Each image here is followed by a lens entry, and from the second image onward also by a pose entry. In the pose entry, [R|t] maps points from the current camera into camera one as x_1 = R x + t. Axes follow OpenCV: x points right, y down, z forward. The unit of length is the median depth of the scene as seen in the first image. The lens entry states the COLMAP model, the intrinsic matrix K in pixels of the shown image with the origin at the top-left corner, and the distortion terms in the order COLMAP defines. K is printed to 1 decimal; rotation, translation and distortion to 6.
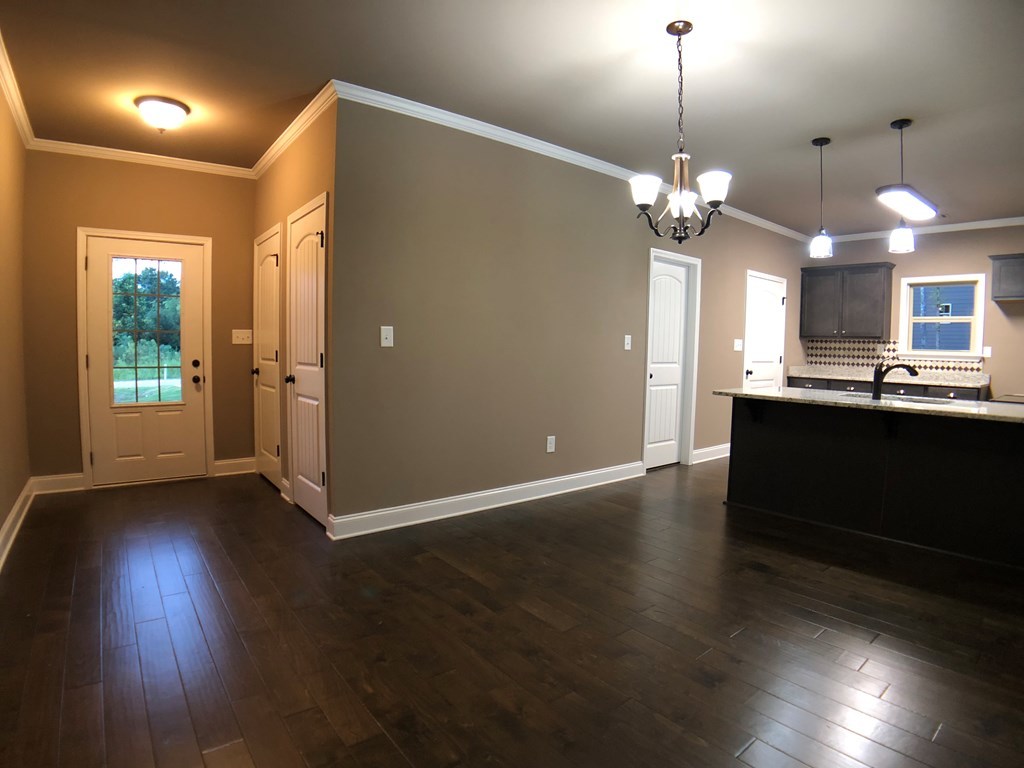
lens RADIAL K [[541.7, 0, 512.4], [0, 541.7, 386.9], [0, 0, 1]] dist [-0.148371, 0.032577]
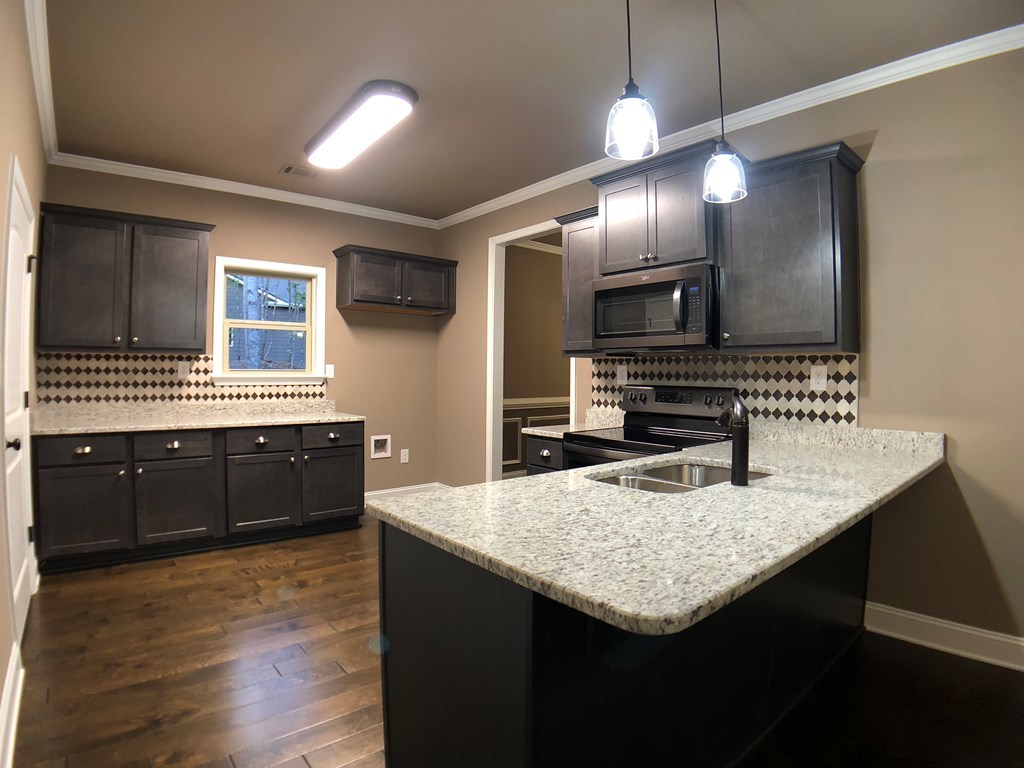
lens RADIAL K [[540.0, 0, 508.5], [0, 540.0, 378.9], [0, 0, 1]] dist [-0.132191, 0.020589]
pose [[-0.030807, -0.025760, 0.999193, 0.146609], [0.067065, 0.997362, 0.027781, -0.071934], [-0.997273, 0.067866, -0.028998, 0.821345]]
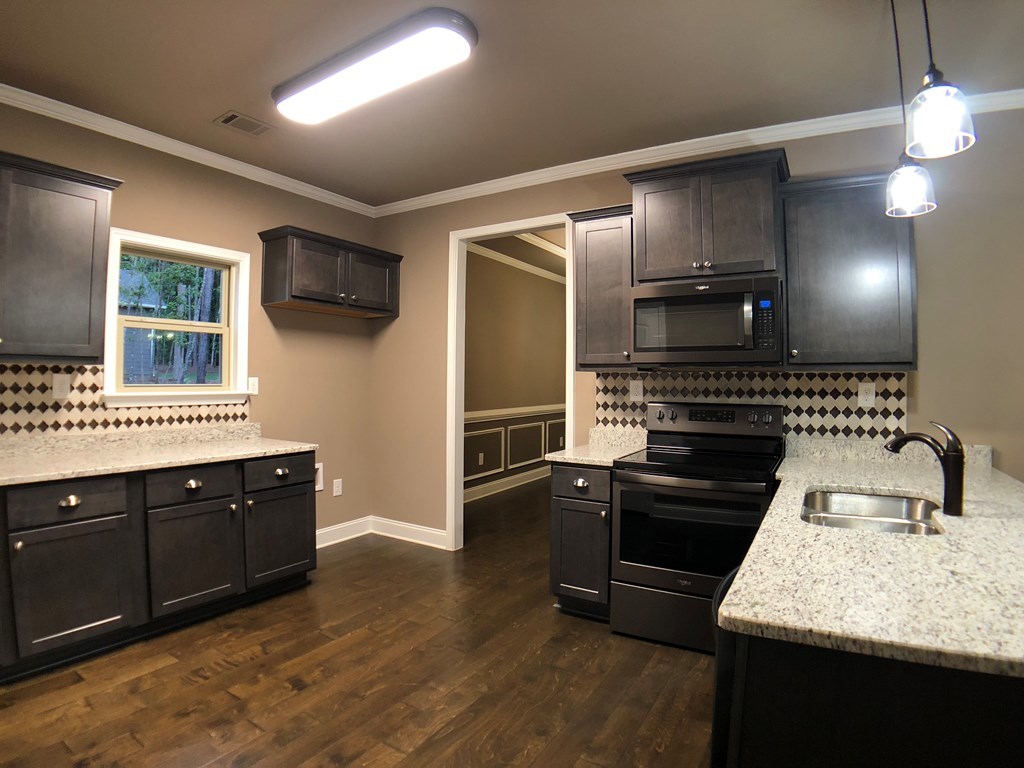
lens RADIAL K [[541.1, 0, 510.8], [0, 541.1, 380.5], [0, 0, 1]] dist [-0.151251, 0.036379]
pose [[-0.345999, -0.015960, 0.938099, 0.297682], [0.059321, 0.997483, 0.038850, -0.094989], [-0.936358, 0.069090, -0.344181, 1.023305]]
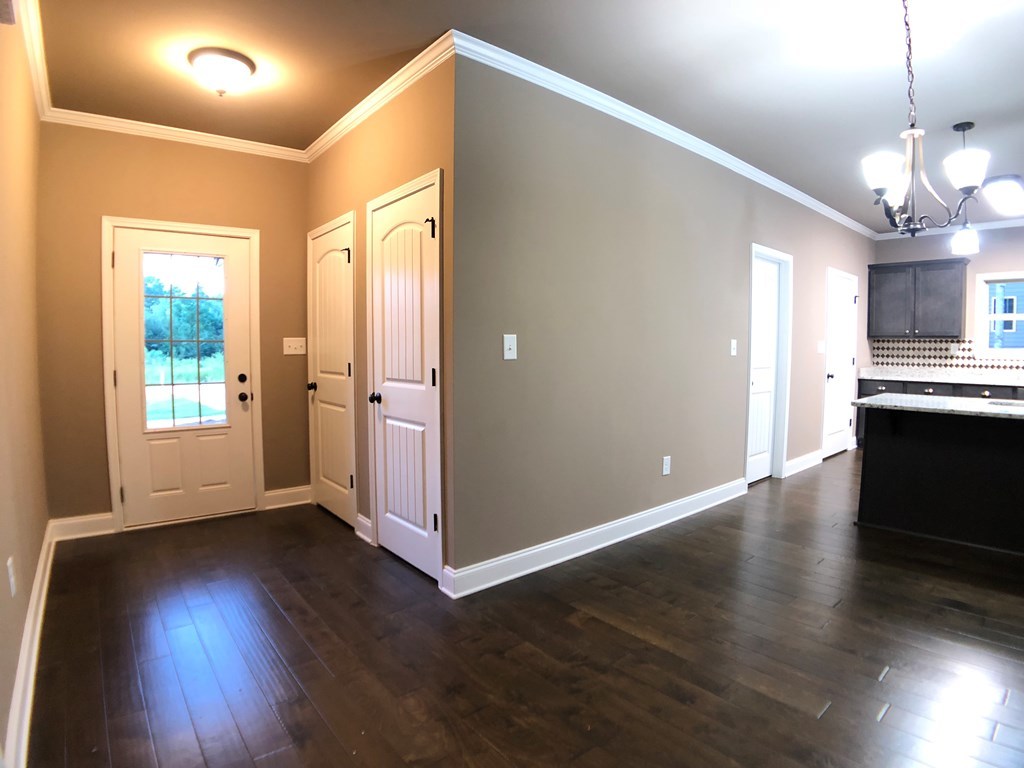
lens RADIAL K [[541.1, 0, 510.8], [0, 541.1, 380.5], [0, 0, 1]] dist [-0.151251, 0.036379]
pose [[0.999680, -0.015732, 0.019806, -0.170769], [0.015973, 0.999800, -0.012069, -0.021815], [-0.019612, 0.012382, 0.999731, 0.117951]]
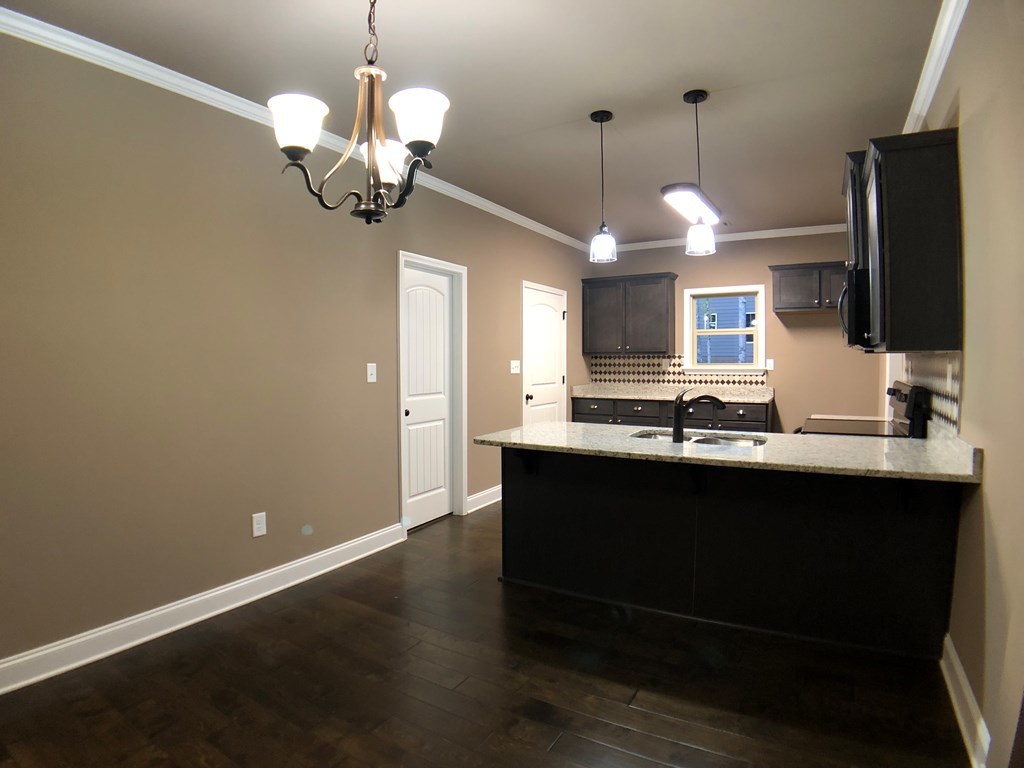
lens RADIAL K [[540.8, 0, 501.8], [0, 540.8, 379.7], [0, 0, 1]] dist [-0.136425, 0.019310]
pose [[0.938532, -0.033959, 0.343518, 0.123652], [0.046697, 0.998492, -0.028876, -0.040741], [-0.342019, 0.043142, 0.938702, 0.211429]]
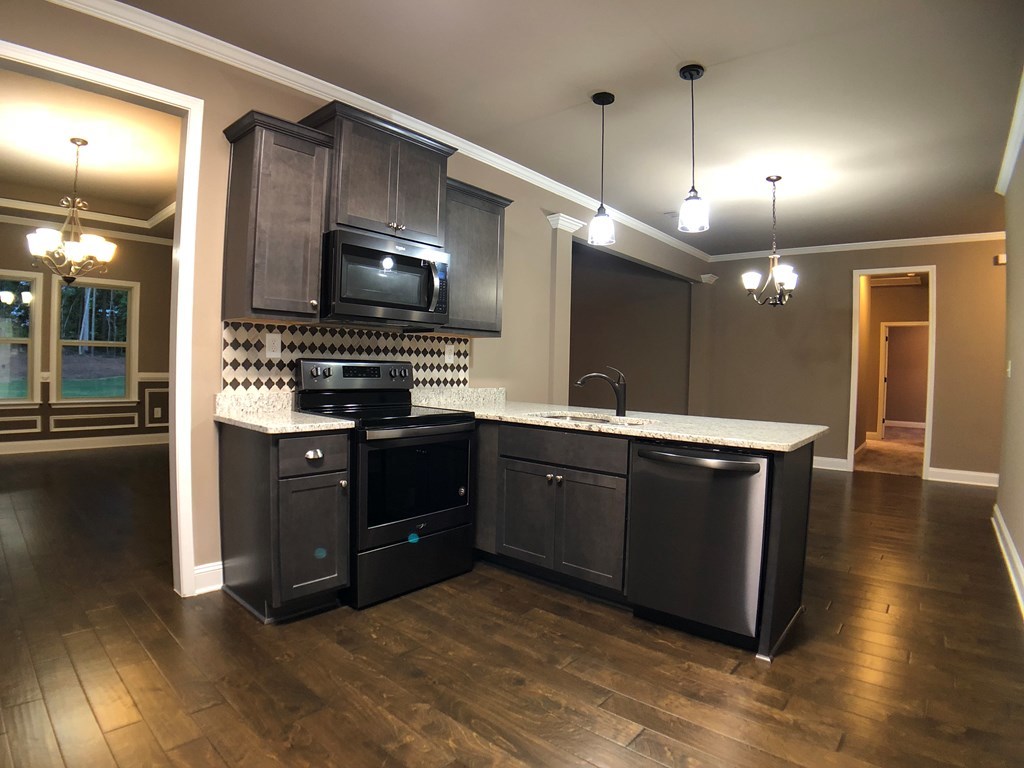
lens RADIAL K [[540.8, 0, 501.8], [0, 540.8, 379.7], [0, 0, 1]] dist [-0.136425, 0.019310]
pose [[-0.981731, -0.034176, -0.187182, 0.738848], [-0.053153, 0.993833, 0.097321, -0.078687], [0.182702, 0.105493, -0.977492, 1.245571]]
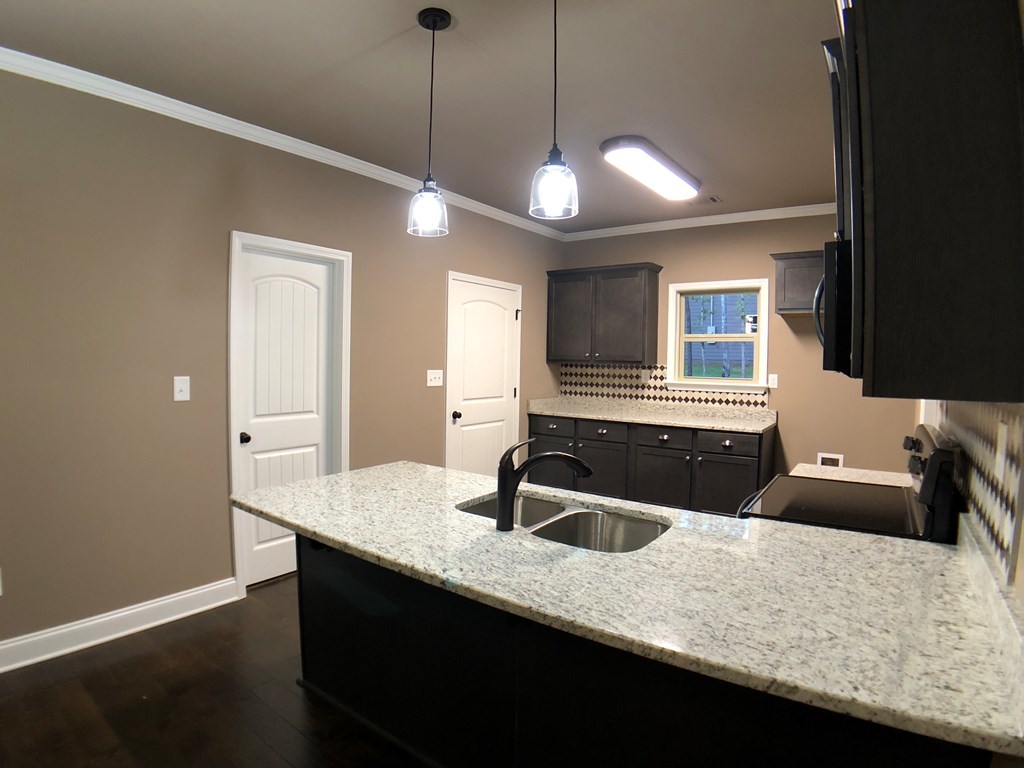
lens RADIAL K [[540.0, 0, 508.5], [0, 540.0, 378.9], [0, 0, 1]] dist [-0.132191, 0.020589]
pose [[0.962937, -0.011835, 0.269466, 0.398100], [0.019921, 0.999429, -0.027289, -0.068307], [-0.268989, 0.031646, 0.962623, 0.345247]]
